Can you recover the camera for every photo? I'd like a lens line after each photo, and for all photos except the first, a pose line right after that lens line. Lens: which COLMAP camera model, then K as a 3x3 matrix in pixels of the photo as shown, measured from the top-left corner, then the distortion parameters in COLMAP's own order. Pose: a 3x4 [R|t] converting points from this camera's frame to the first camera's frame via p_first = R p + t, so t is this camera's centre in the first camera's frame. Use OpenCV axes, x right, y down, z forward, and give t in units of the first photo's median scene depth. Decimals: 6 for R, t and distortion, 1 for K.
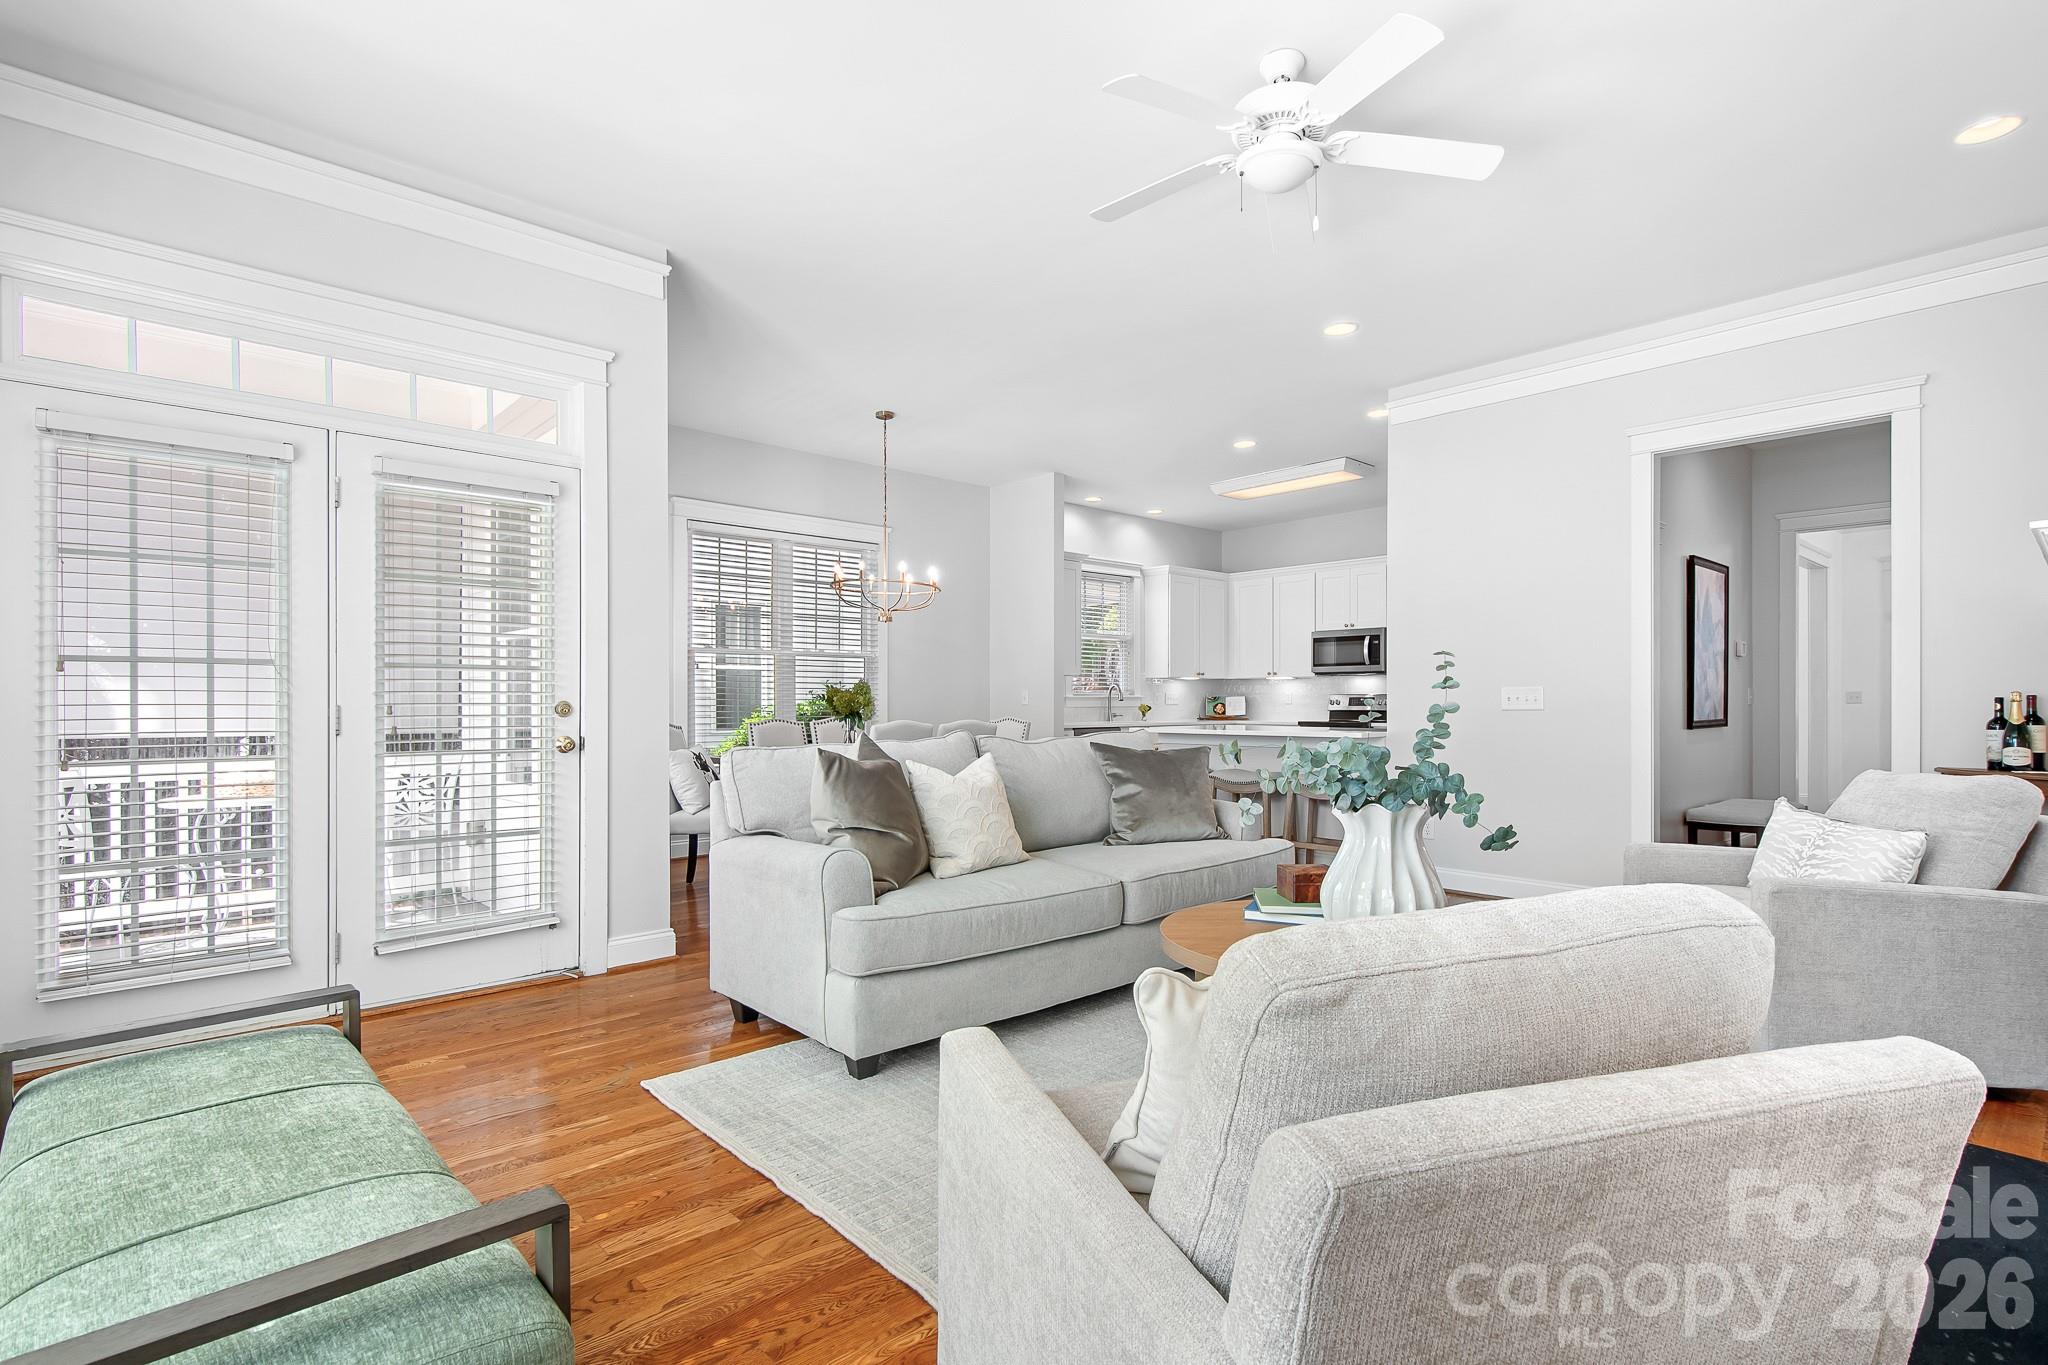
lens RADIAL K [[987.8, 0, 1019.2], [0, 987.8, 701.0], [0, 0, 1]] dist [-0.002048, -0.000226]
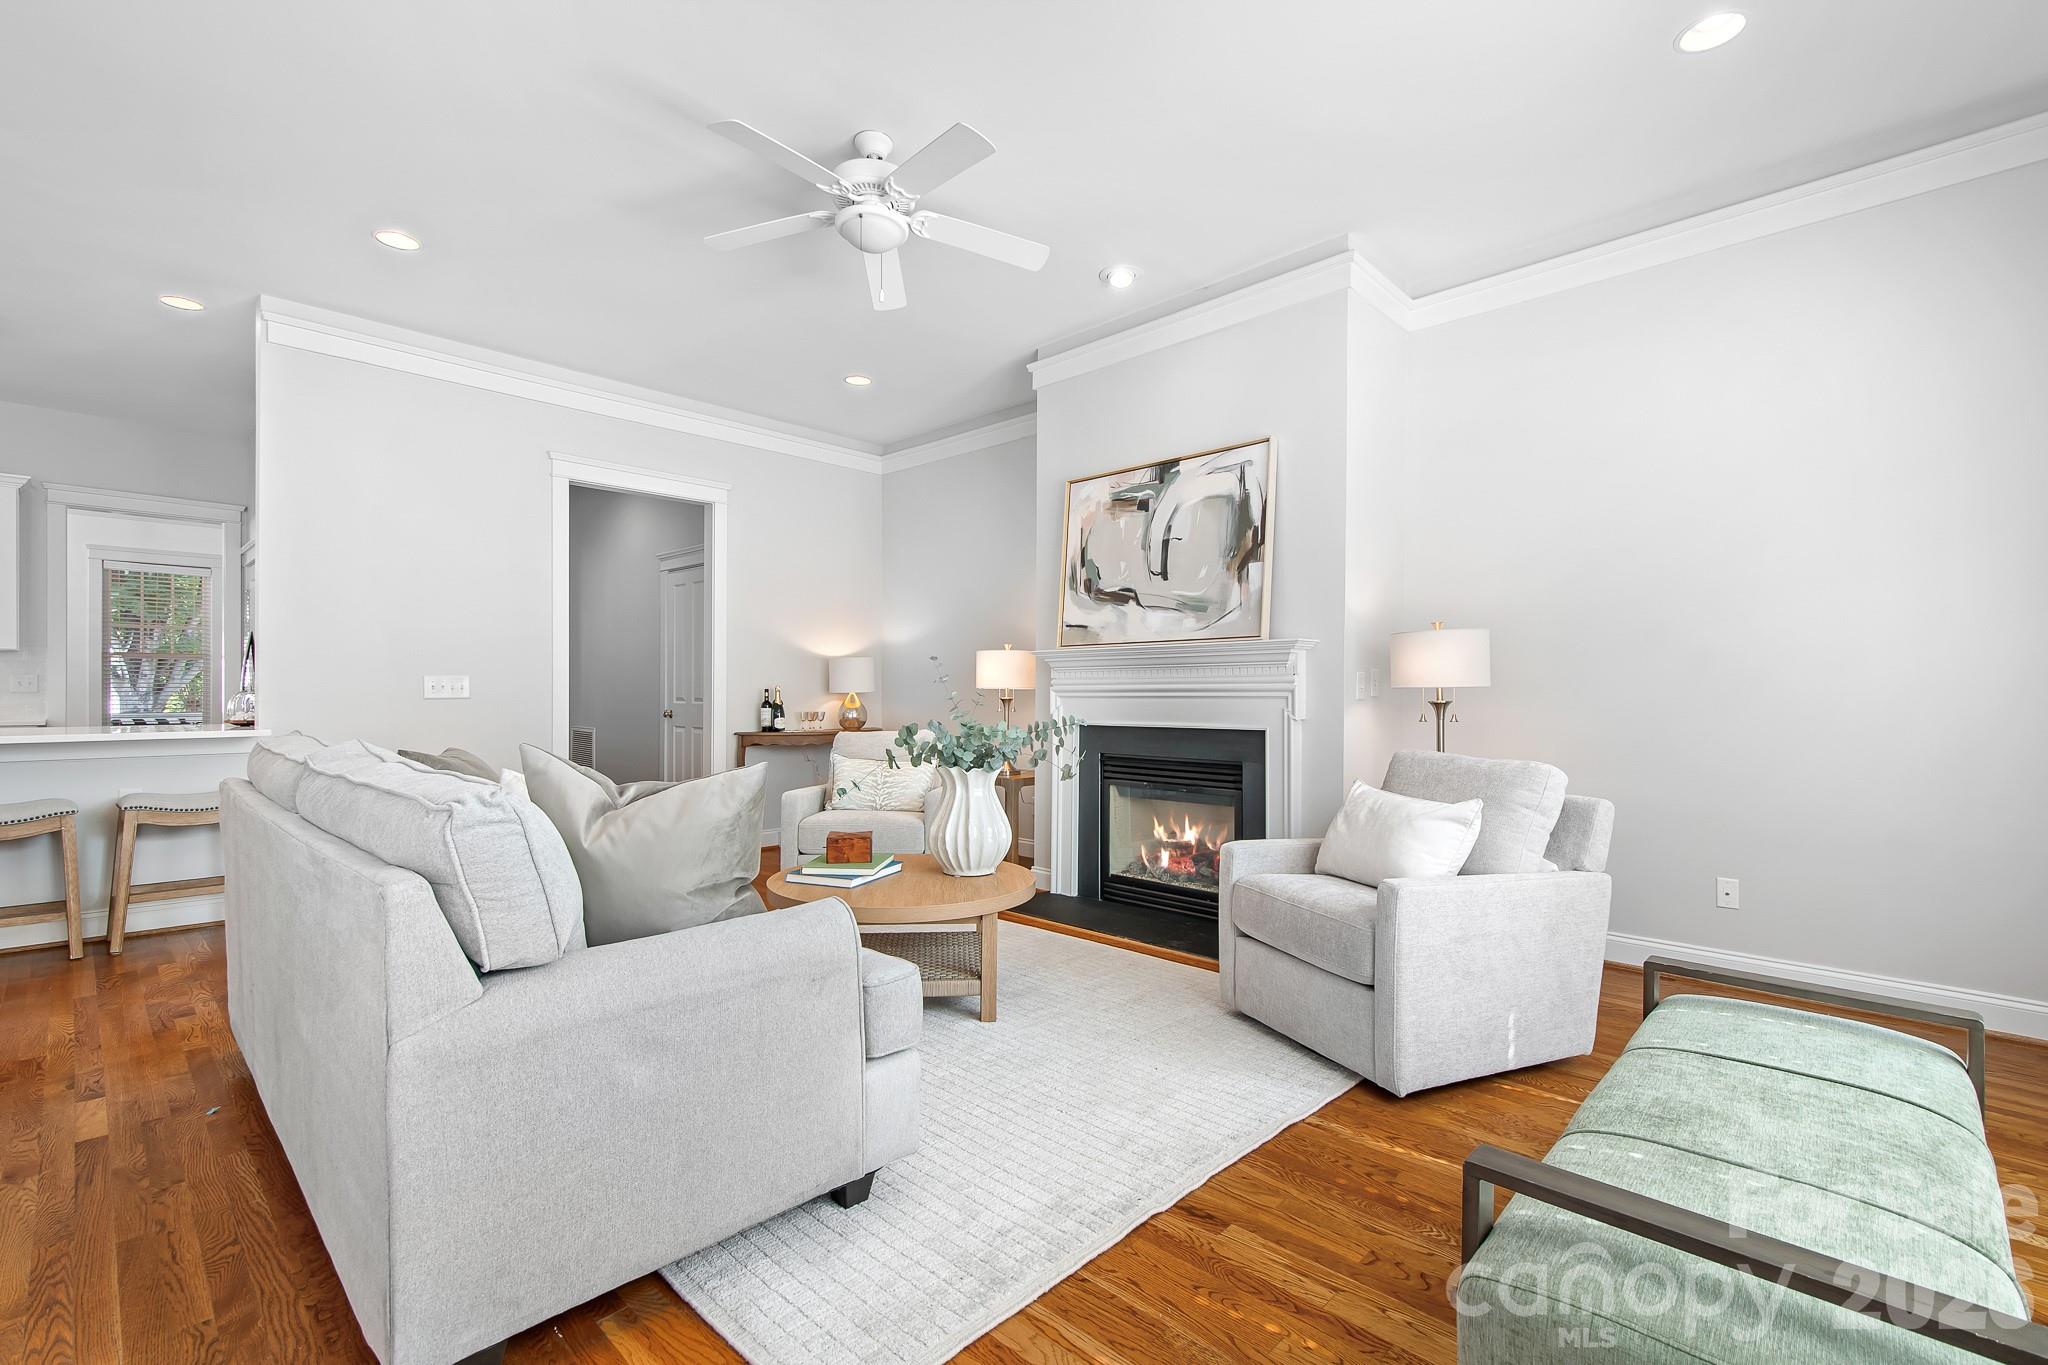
lens RADIAL K [[917.8, 0, 1022.2], [0, 917.8, 680.3], [0, 0, 1]] dist [0.003157, 0.000193]
pose [[-0.058742, 0.011772, 0.998204, -1.173681], [-0.004712, 0.999916, -0.012069, -0.004395], [-0.998262, -0.005413, -0.058682, 1.246363]]
